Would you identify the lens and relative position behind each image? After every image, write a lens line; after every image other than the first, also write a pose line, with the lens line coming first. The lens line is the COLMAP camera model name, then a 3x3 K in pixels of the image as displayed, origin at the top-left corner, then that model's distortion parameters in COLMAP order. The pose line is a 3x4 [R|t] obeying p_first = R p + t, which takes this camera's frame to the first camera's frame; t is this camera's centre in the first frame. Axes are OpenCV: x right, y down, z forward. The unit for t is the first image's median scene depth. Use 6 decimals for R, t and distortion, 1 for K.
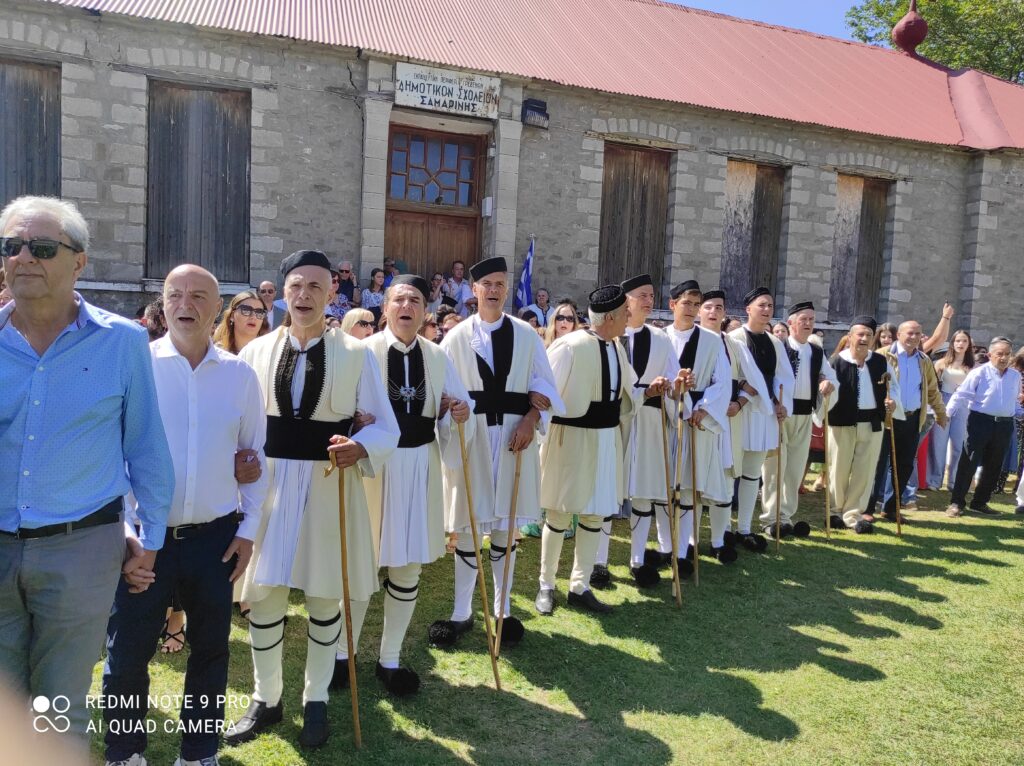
lens RADIAL K [[750.4, 0, 504.2], [0, 750.4, 372.6], [0, 0, 1]] dist [0.041729, -0.028793]
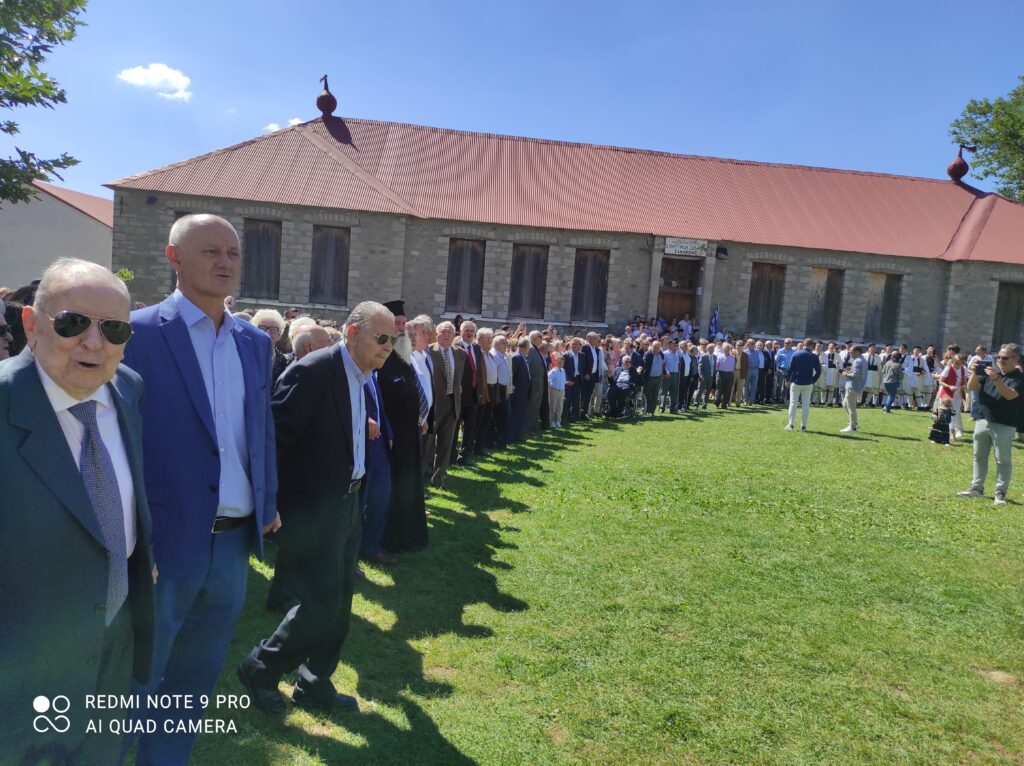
lens RADIAL K [[786.3, 0, 480.8], [0, 786.3, 387.1], [0, 0, 1]] dist [0.011686, -0.025379]
pose [[0.972875, 0.037640, -0.228248, -0.107443], [-0.036928, 0.999291, 0.007390, 0.084702], [0.228364, 0.001239, 0.973575, -1.480535]]
